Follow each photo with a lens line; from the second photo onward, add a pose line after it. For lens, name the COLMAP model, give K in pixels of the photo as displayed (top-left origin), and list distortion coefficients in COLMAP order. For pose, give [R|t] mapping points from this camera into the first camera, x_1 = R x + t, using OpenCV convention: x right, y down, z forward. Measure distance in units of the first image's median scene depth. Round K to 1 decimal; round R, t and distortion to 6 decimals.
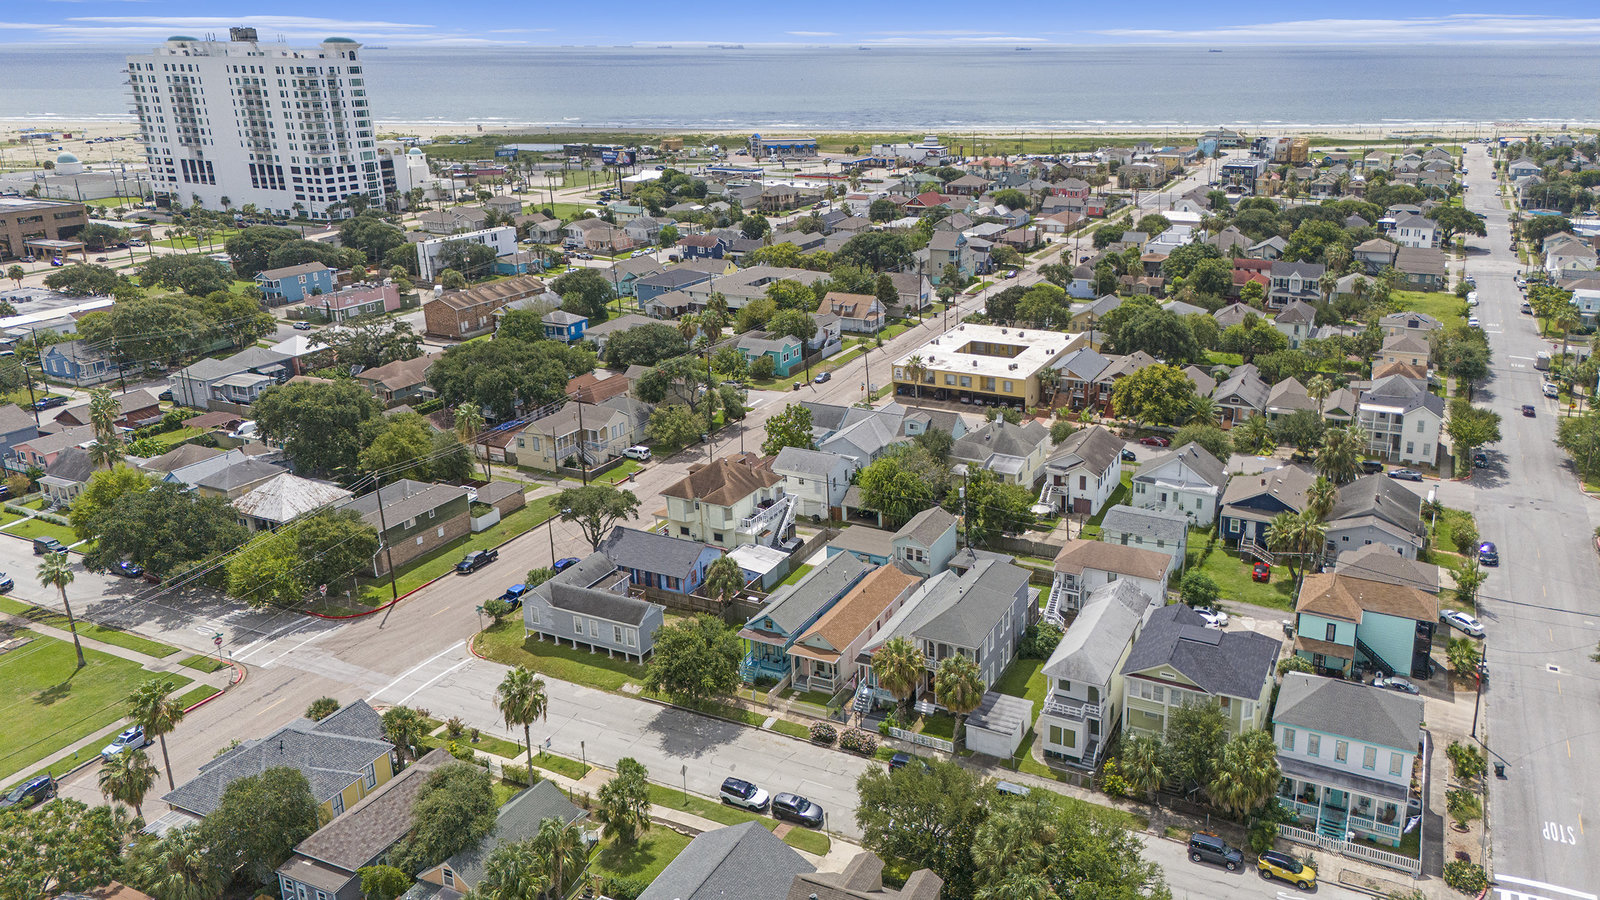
lens RADIAL K [[1219.8, 0, 800.0], [0, 1219.8, 450.0], [0, 0, 1]] dist [0.078964, -0.114288]
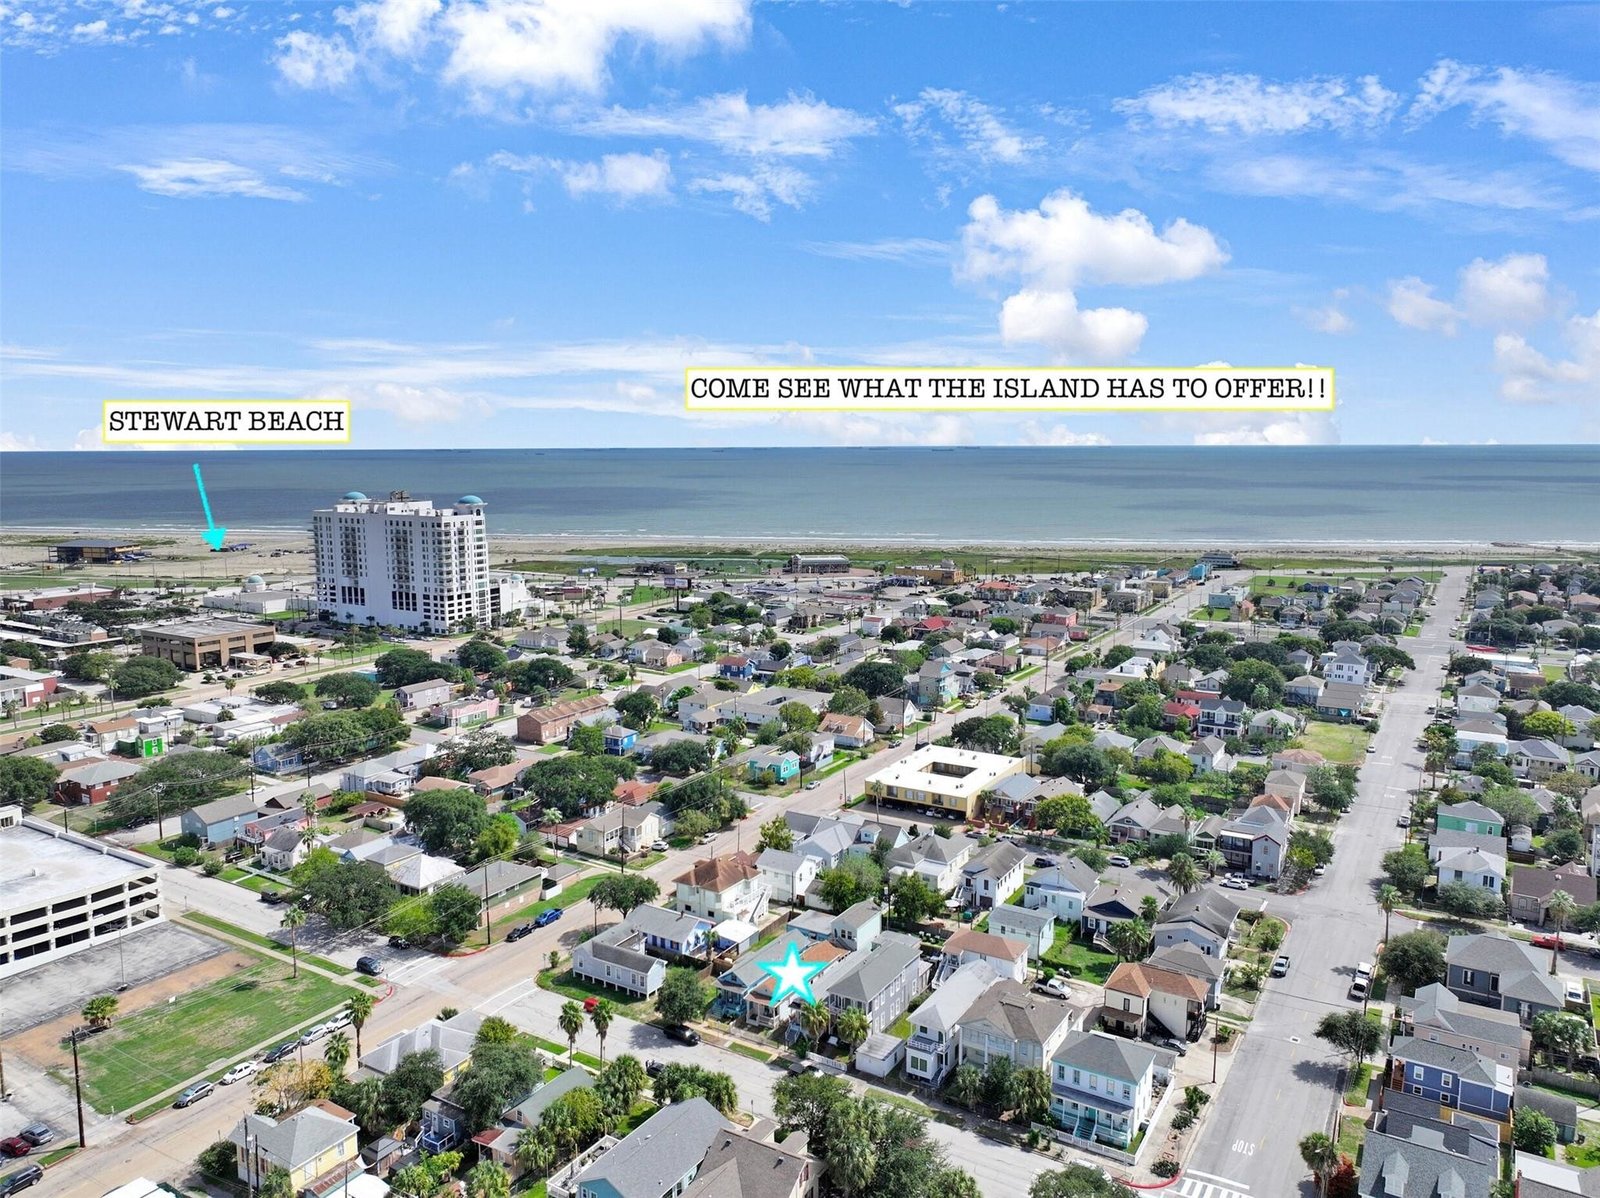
lens RADIAL K [[1189.5, 0, 800.0], [0, 1189.5, 599.0], [0, 0, 1]] dist [-0.003121, -0.008378]
pose [[0.997946, 0.039328, -0.050572, 0.058747], [-0.047605, 0.983497, -0.174549, -0.033557], [0.042873, 0.176598, 0.983349, -0.270245]]
